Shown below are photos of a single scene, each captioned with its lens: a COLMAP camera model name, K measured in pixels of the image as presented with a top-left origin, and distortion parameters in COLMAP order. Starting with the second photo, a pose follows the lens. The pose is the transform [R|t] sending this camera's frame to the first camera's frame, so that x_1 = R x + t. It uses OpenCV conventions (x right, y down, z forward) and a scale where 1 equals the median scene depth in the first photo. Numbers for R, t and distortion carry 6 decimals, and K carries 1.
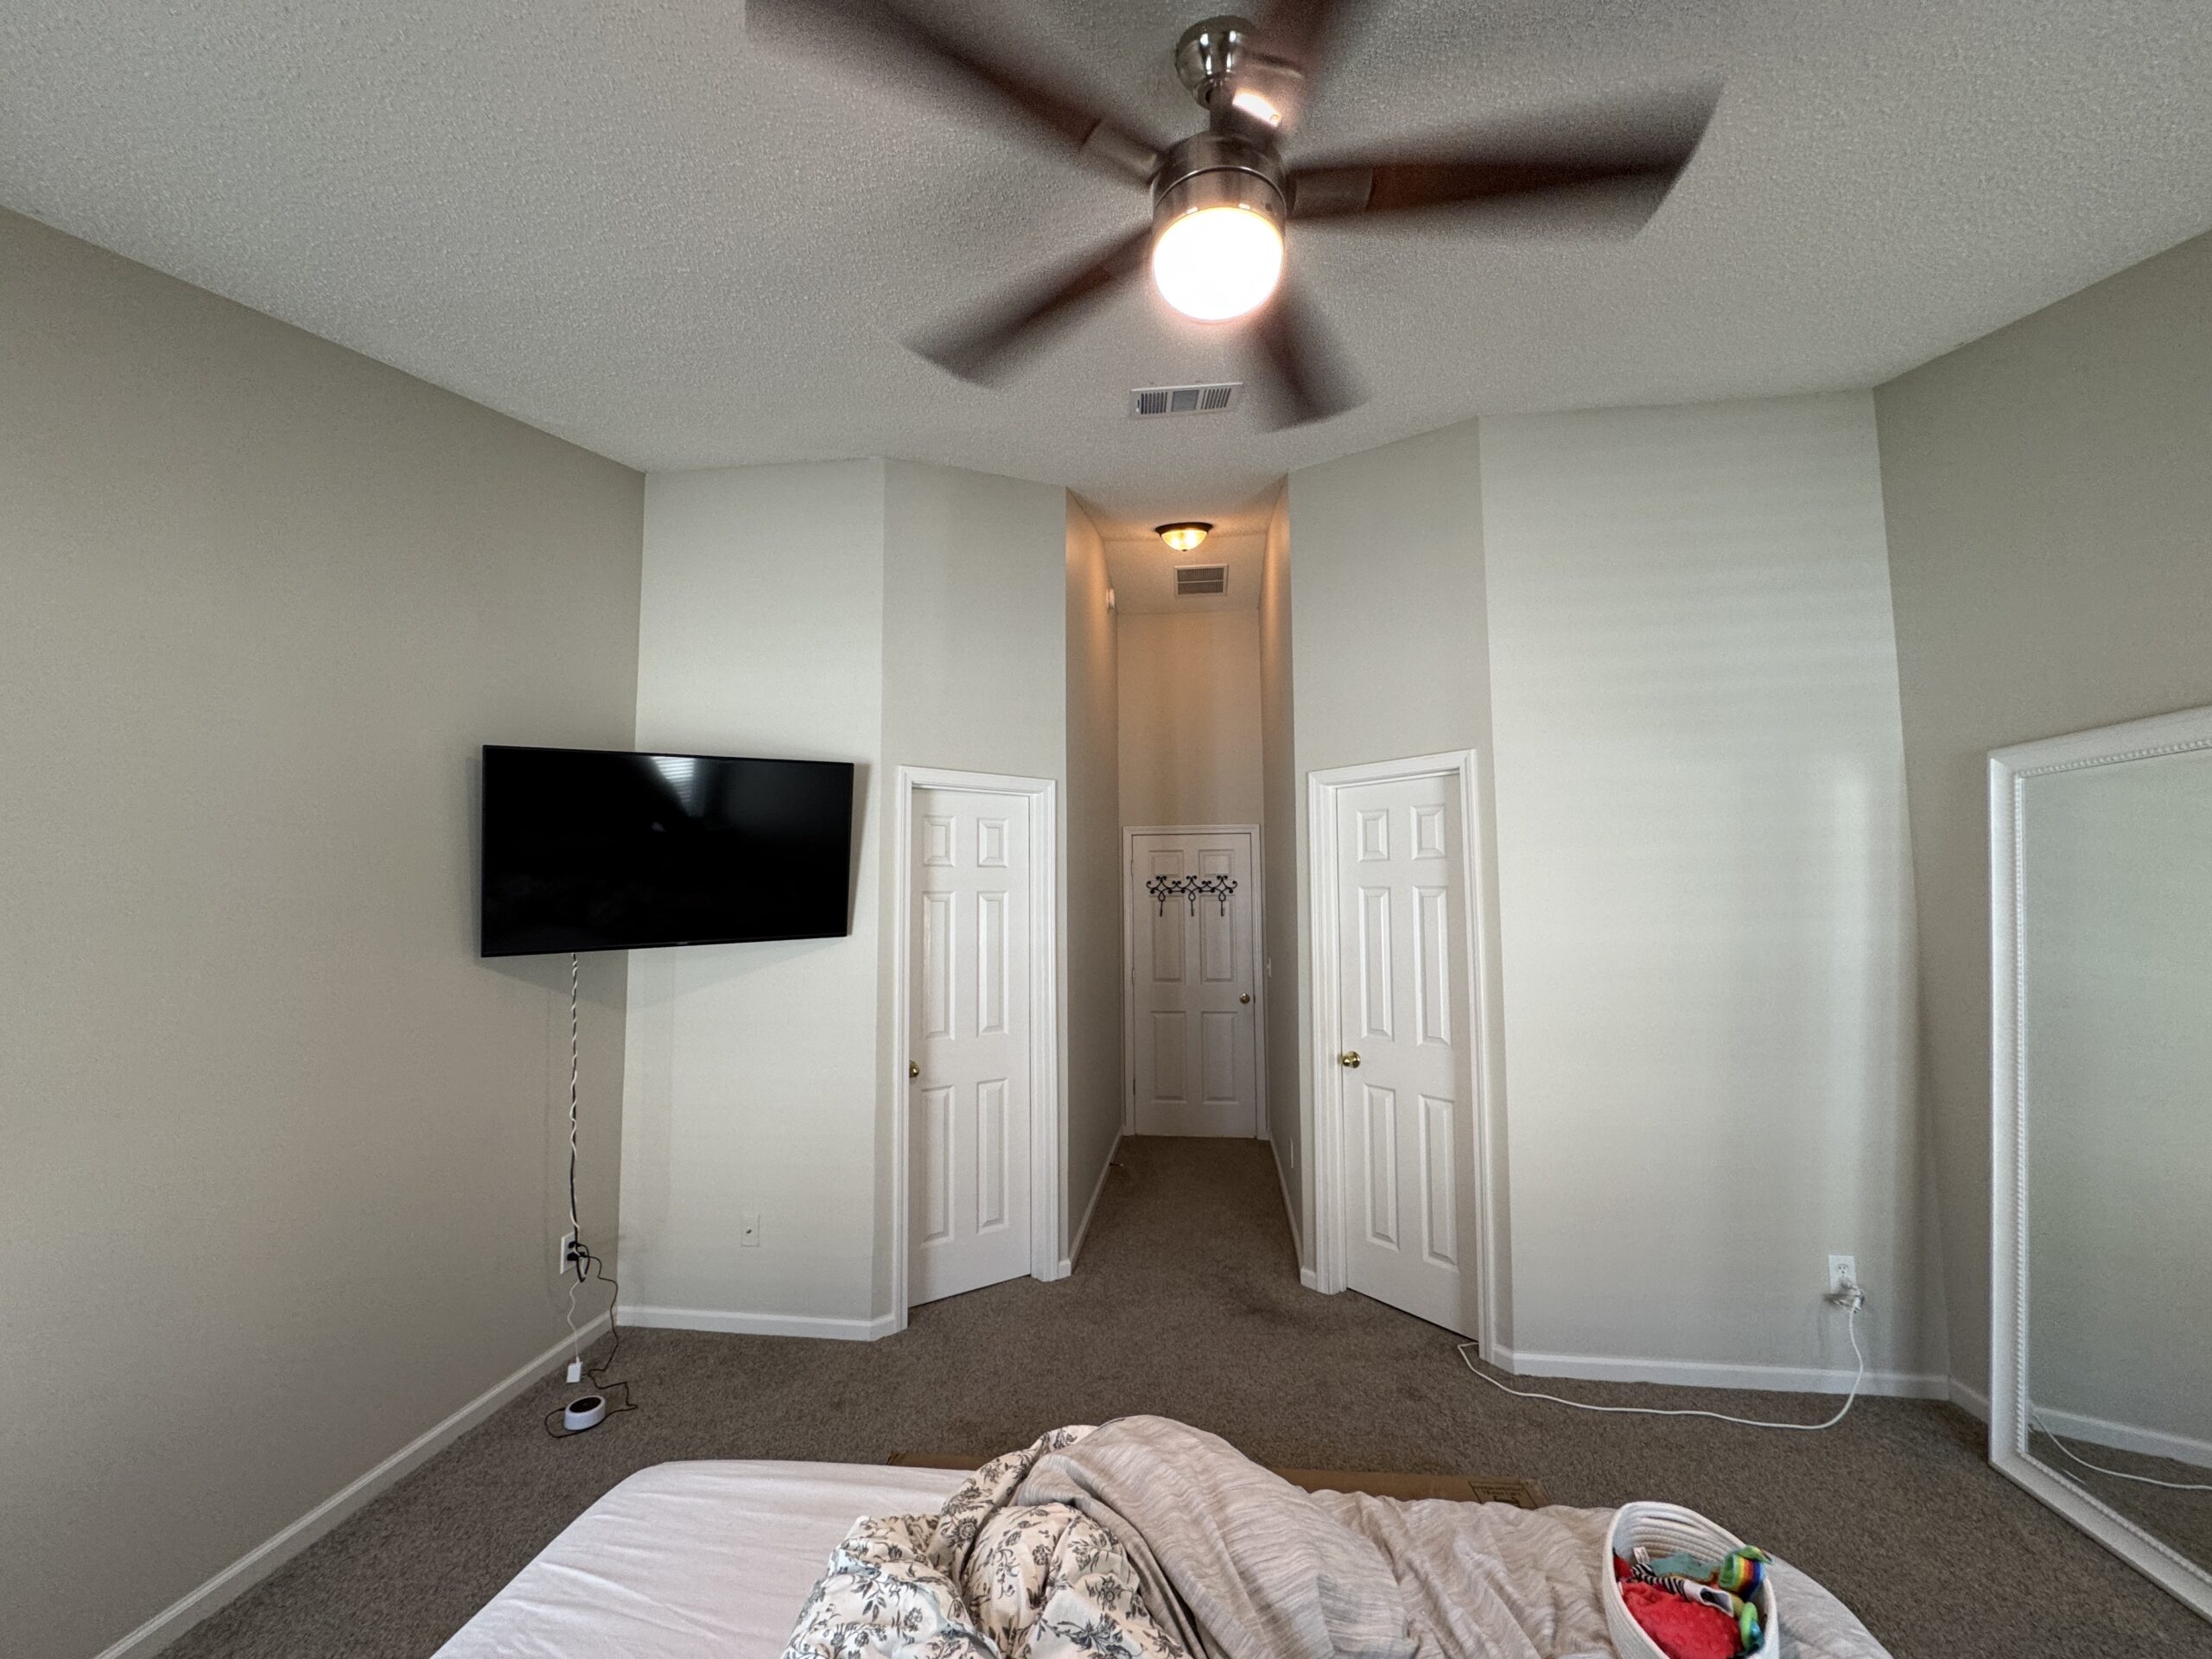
lens RADIAL K [[887.2, 0, 1105.9], [0, 887.2, 837.4], [0, 0, 1]] dist [0.000513, 0.000899]
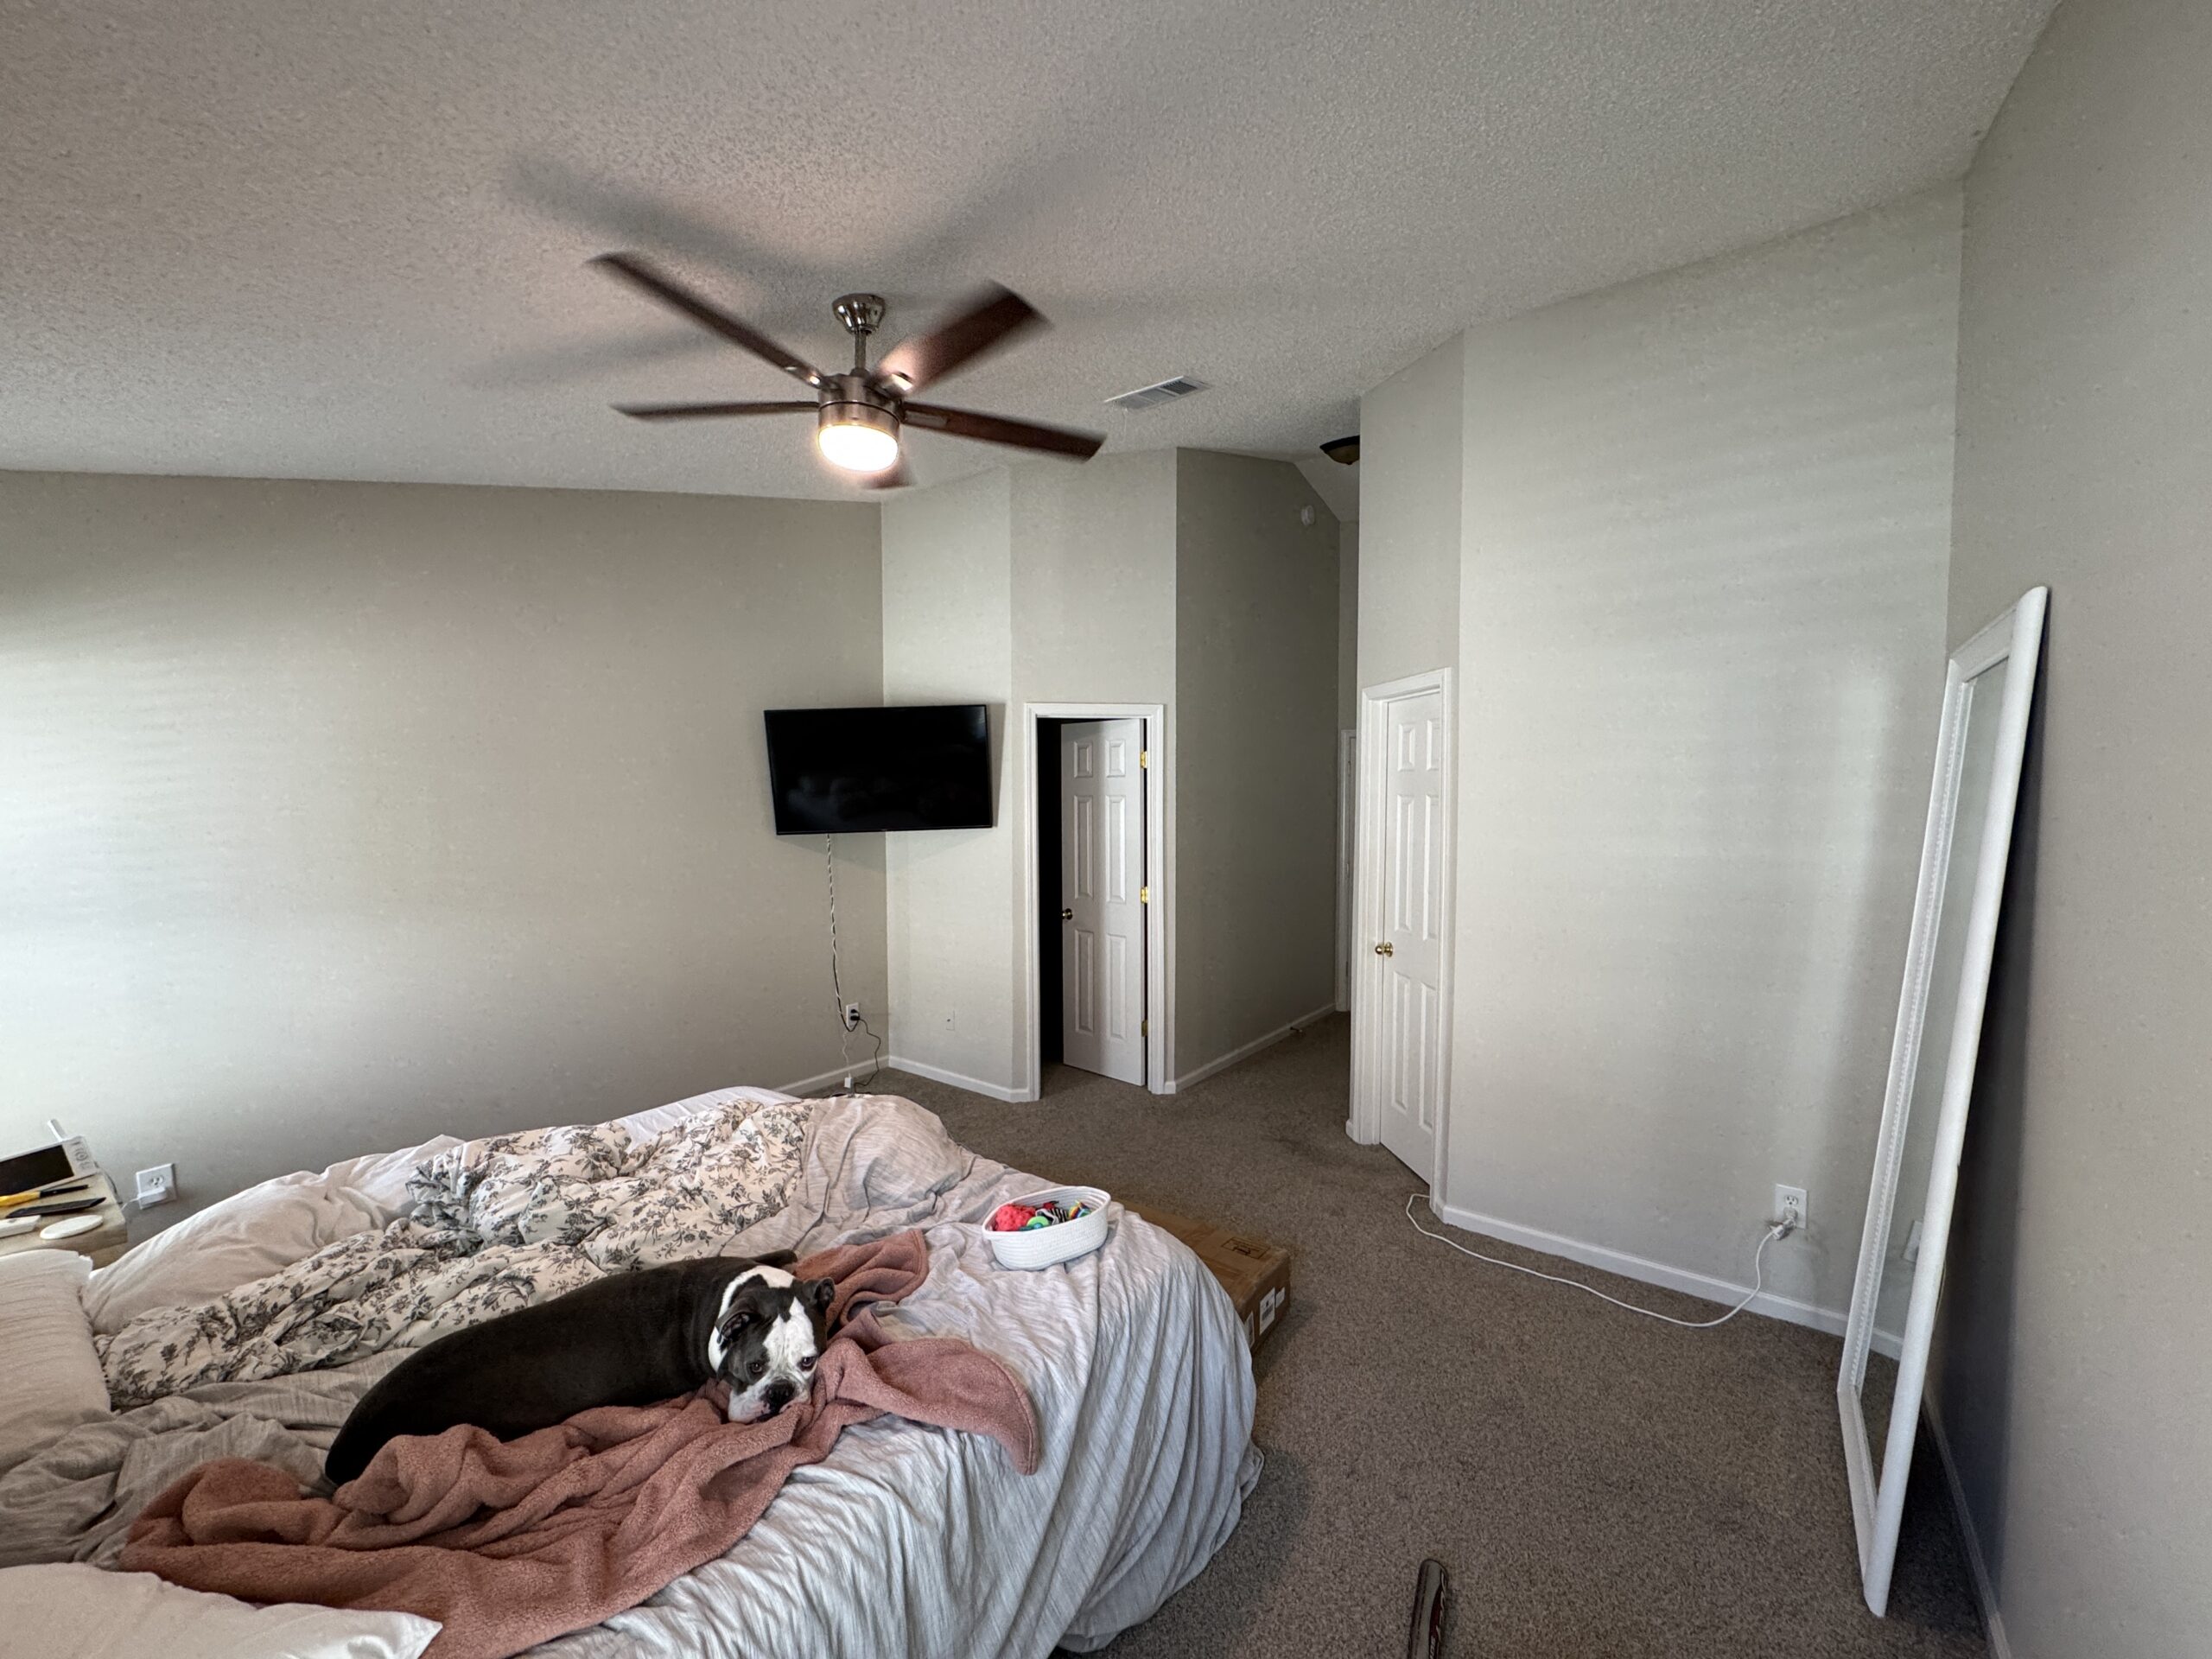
lens RADIAL K [[887.2, 0, 1110.5], [0, 887.2, 832.5], [0, 0, 1]] dist [0.000513, 0.000899]
pose [[0.870016, 0.029844, -0.492120, 0.576275], [0.030882, 0.992907, 0.114810, -0.037383], [0.492056, -0.115084, 0.862923, -0.130163]]
